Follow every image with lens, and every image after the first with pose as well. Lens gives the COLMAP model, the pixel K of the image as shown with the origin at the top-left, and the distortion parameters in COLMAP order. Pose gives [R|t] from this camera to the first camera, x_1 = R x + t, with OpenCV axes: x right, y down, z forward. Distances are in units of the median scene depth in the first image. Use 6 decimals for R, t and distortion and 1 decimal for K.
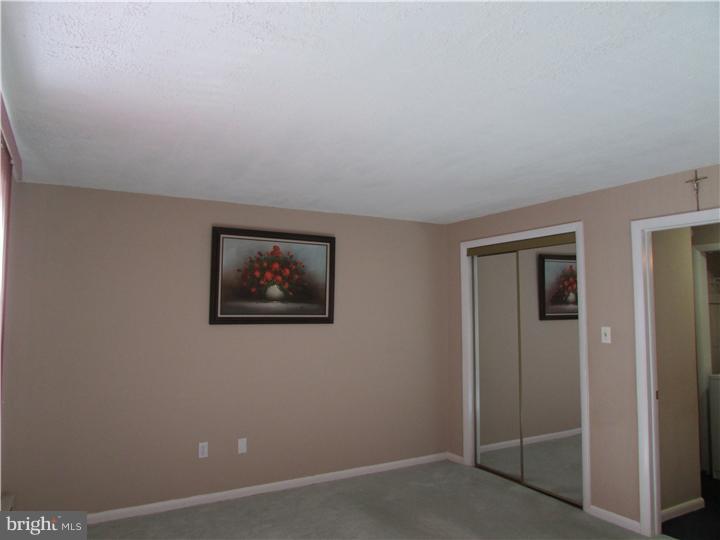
lens RADIAL K [[511.8, 0, 364.7], [0, 511.8, 269.4], [0, 0, 1]] dist [-0.033164, 0.012230]
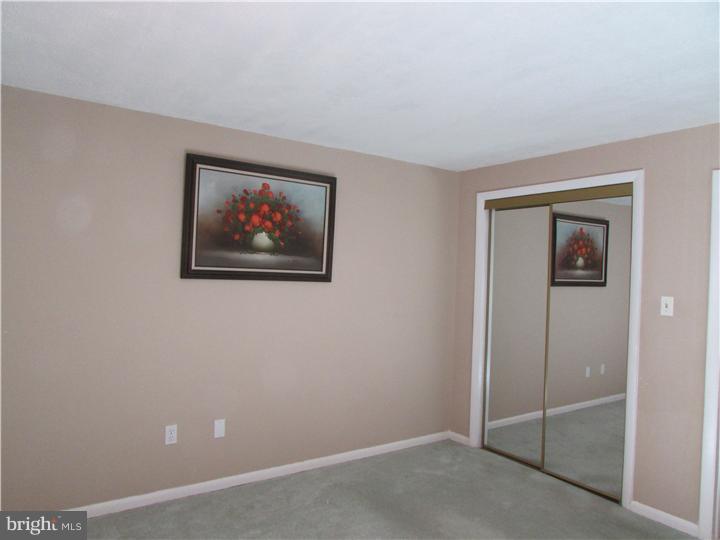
lens RADIAL K [[511.8, 0, 364.7], [0, 511.8, 269.4], [0, 0, 1]] dist [-0.033164, 0.012230]
pose [[0.995478, 0.033985, 0.088701, -0.086029], [-0.040653, 0.996393, 0.074485, 0.022479], [-0.085849, -0.077755, 0.993269, 0.182826]]
